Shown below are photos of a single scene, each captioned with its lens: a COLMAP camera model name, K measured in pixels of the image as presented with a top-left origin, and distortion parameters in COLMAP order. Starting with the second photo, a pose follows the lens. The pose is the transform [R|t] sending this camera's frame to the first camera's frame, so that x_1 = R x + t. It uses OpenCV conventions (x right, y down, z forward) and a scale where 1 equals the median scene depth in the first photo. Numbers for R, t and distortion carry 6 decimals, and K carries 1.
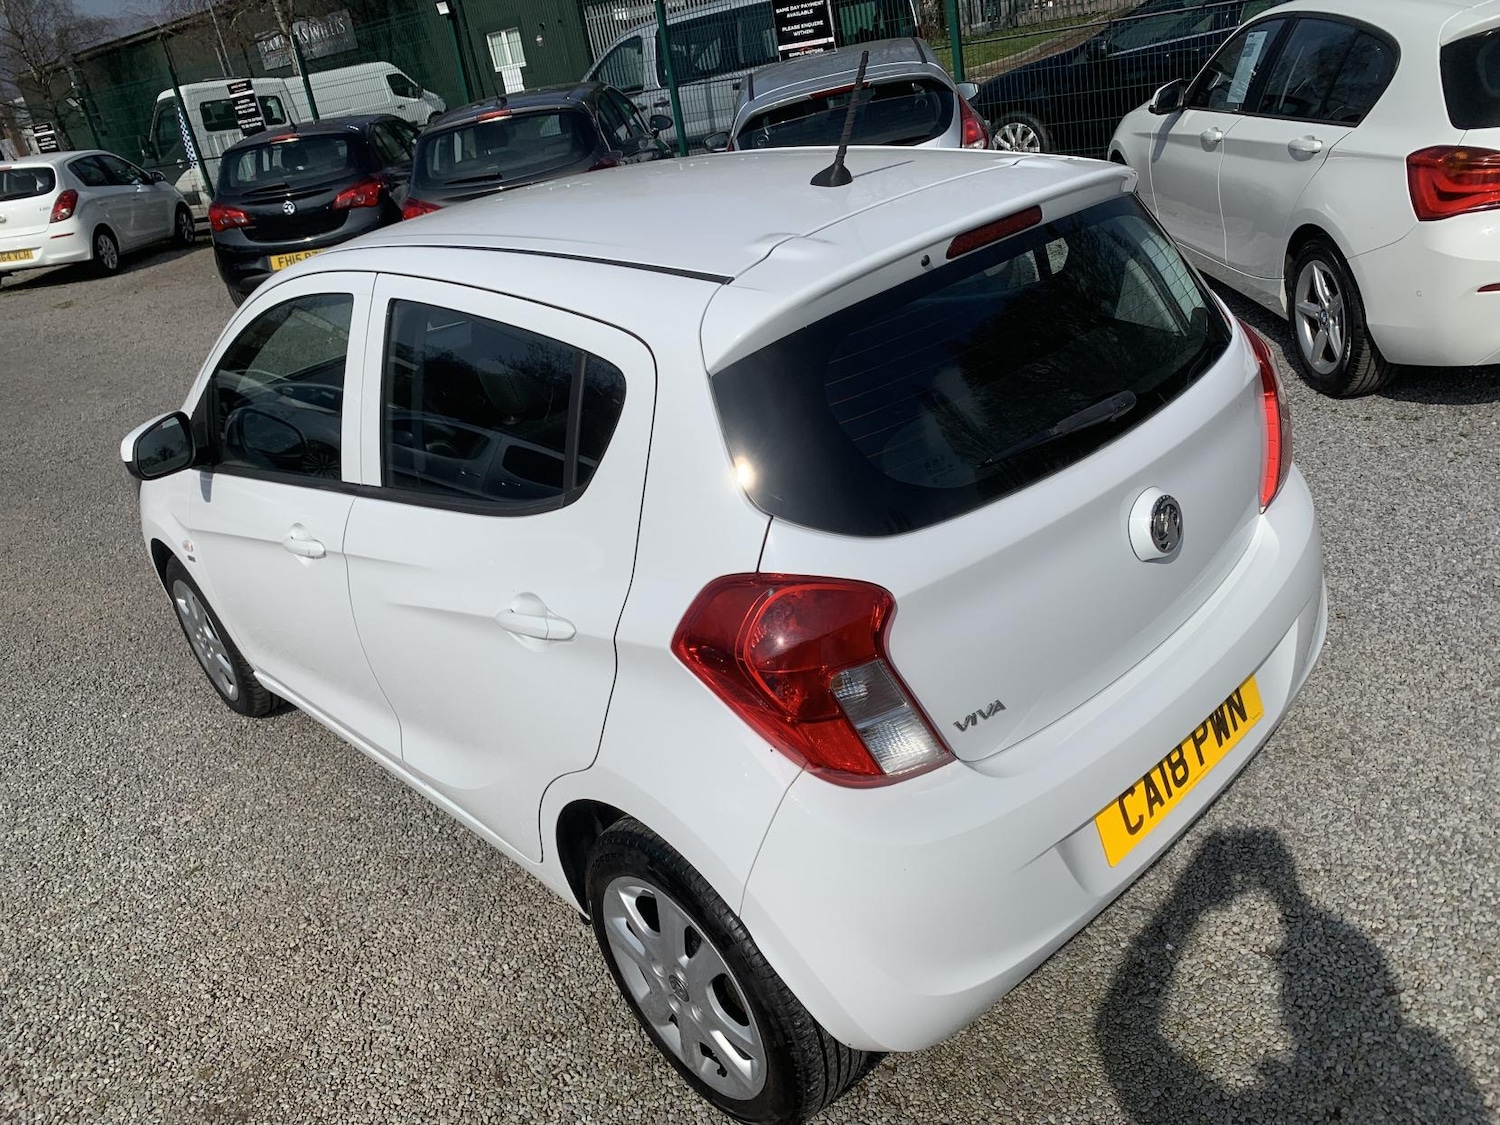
lens RADIAL K [[1157.5, 0, 749.5], [0, 1157.5, 552.0], [0, 0, 1]] dist [0.006070, -0.006270]
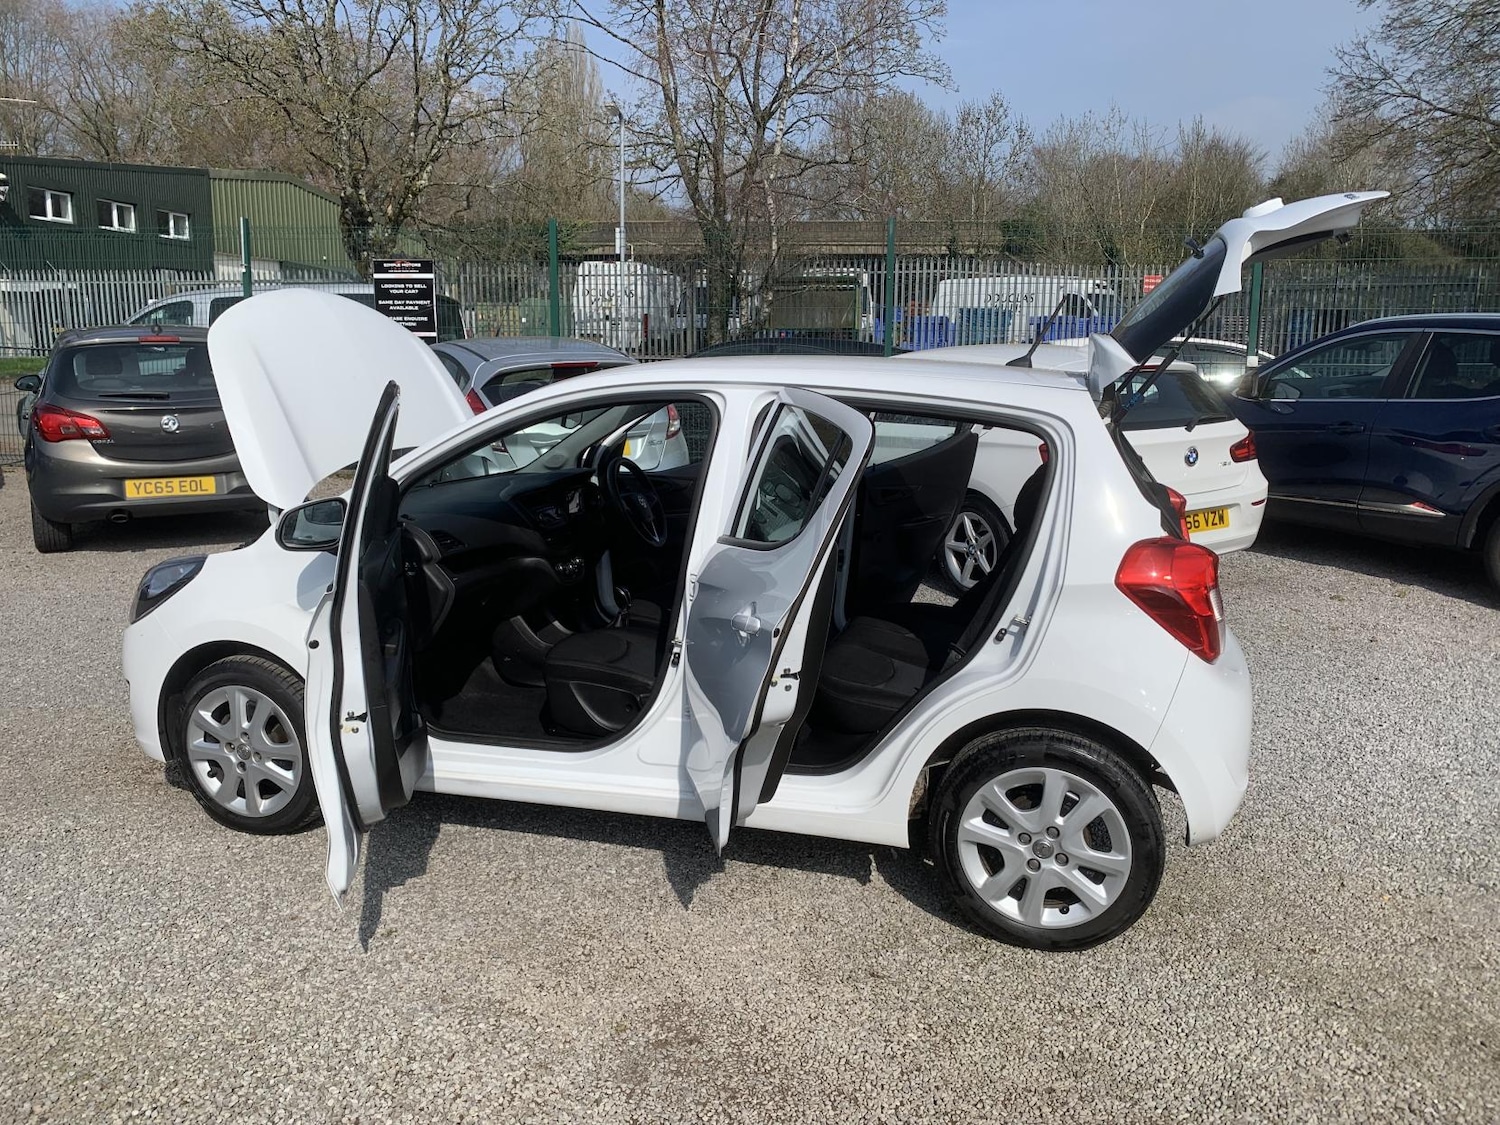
lens RADIAL K [[1157.5, 0, 747.4], [0, 1157.5, 550.4], [0, 0, 1]] dist [0.006070, -0.006270]
pose [[0.846757, 0.083021, 0.525462, -0.983985], [0.068085, 0.962712, -0.261820, 0.306930], [-0.527605, 0.257474, 0.809530, -0.078834]]
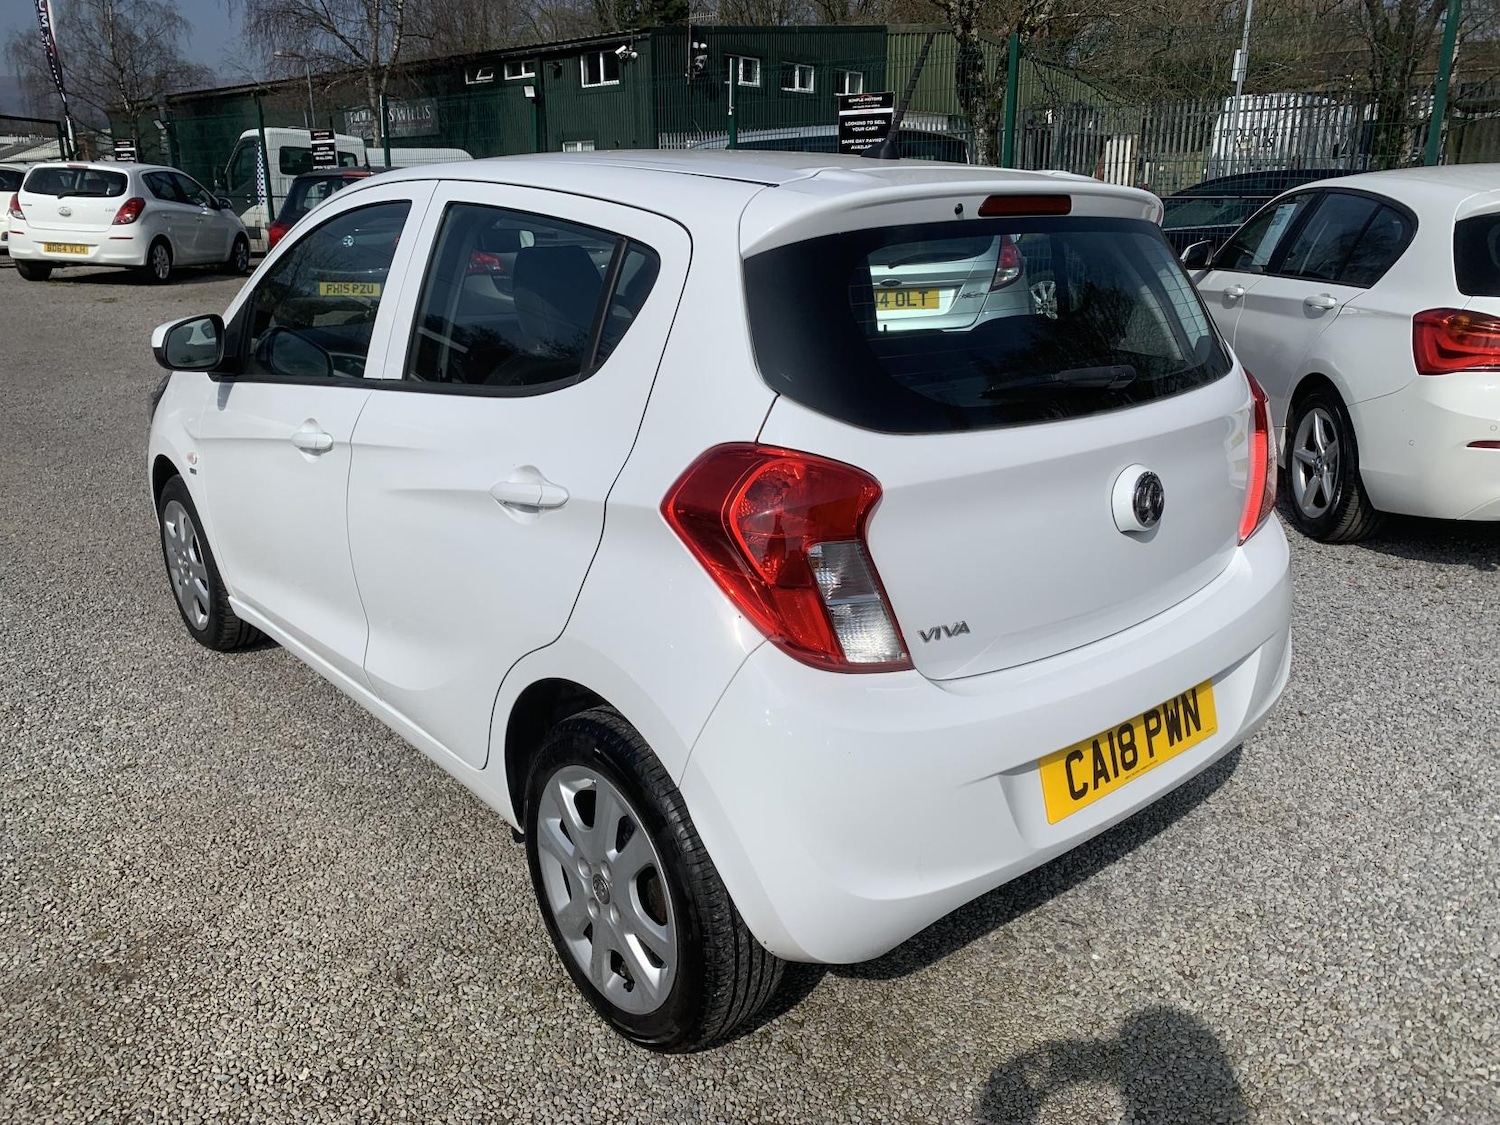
lens RADIAL K [[1157.5, 0, 755.0], [0, 1157.5, 554.3], [0, 0, 1]] dist [0.006070, -0.006270]
pose [[0.985246, 0.171037, 0.006127, 0.011124], [-0.169159, 0.978618, -0.117015, 0.157500], [-0.026010, 0.114252, 0.993111, -0.013458]]
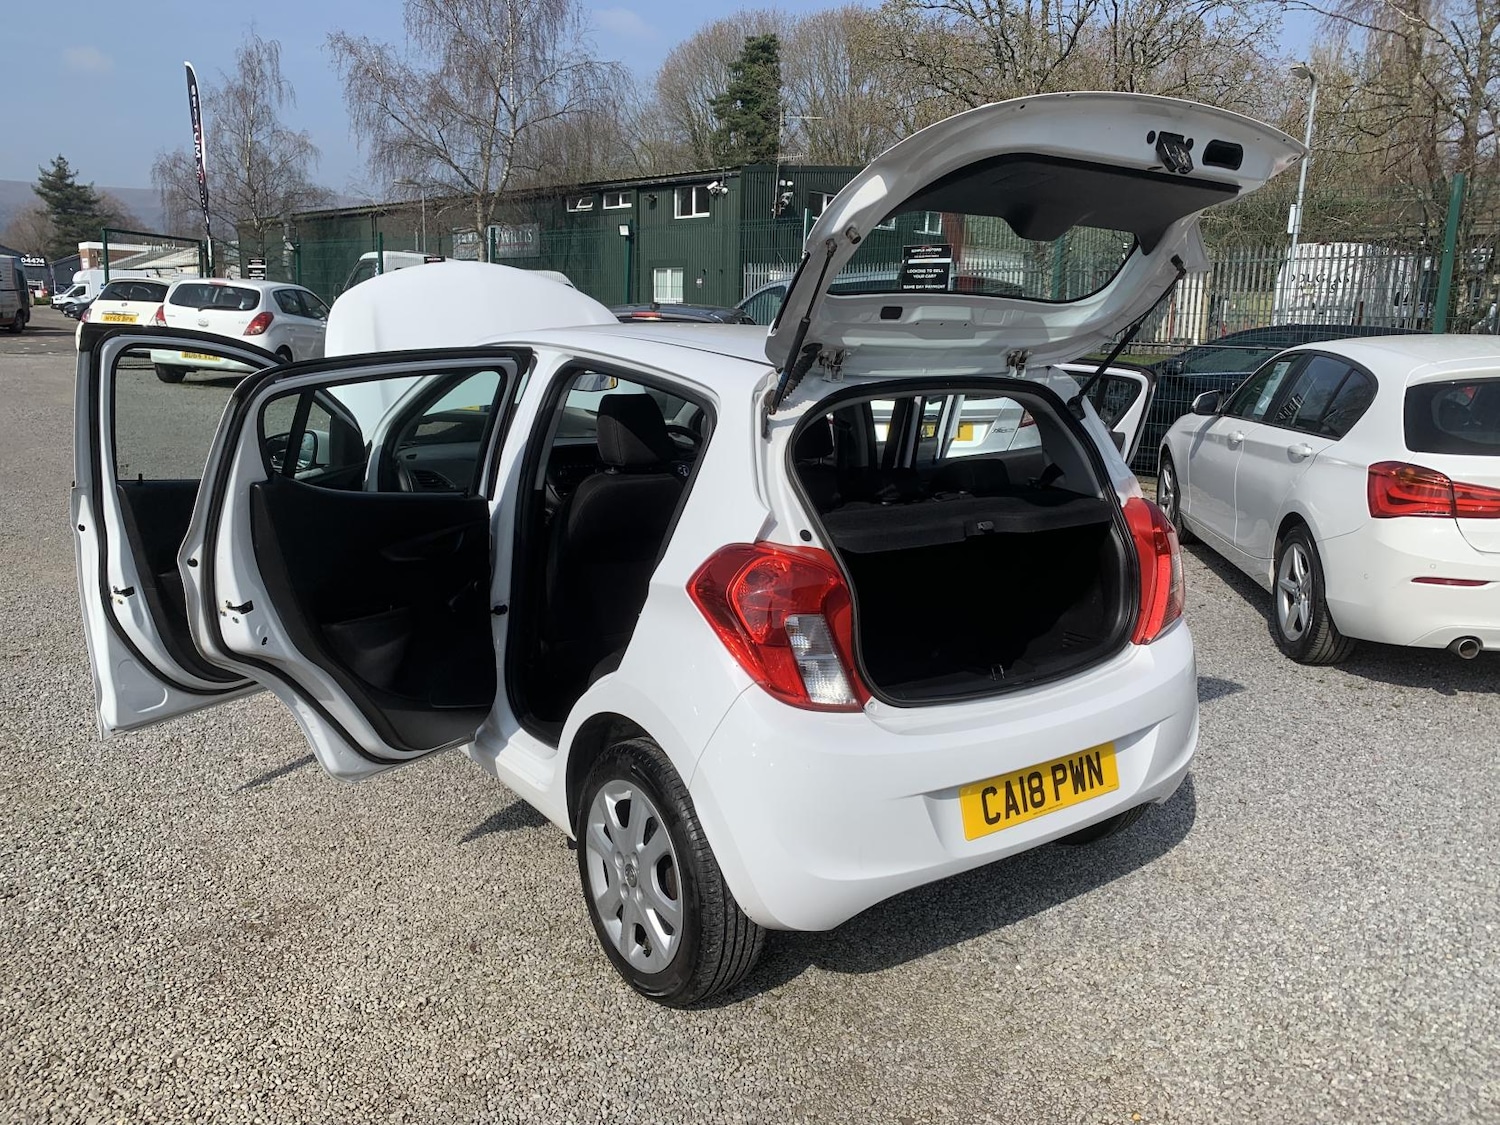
lens RADIAL K [[1157.5, 0, 755.3], [0, 1157.5, 543.6], [0, 0, 1]] dist [0.006070, -0.006270]
pose [[0.974492, 0.211942, -0.073801, 0.077411], [-0.222905, 0.952256, -0.208619, 0.215402], [0.026063, 0.219748, 0.975209, -0.297036]]
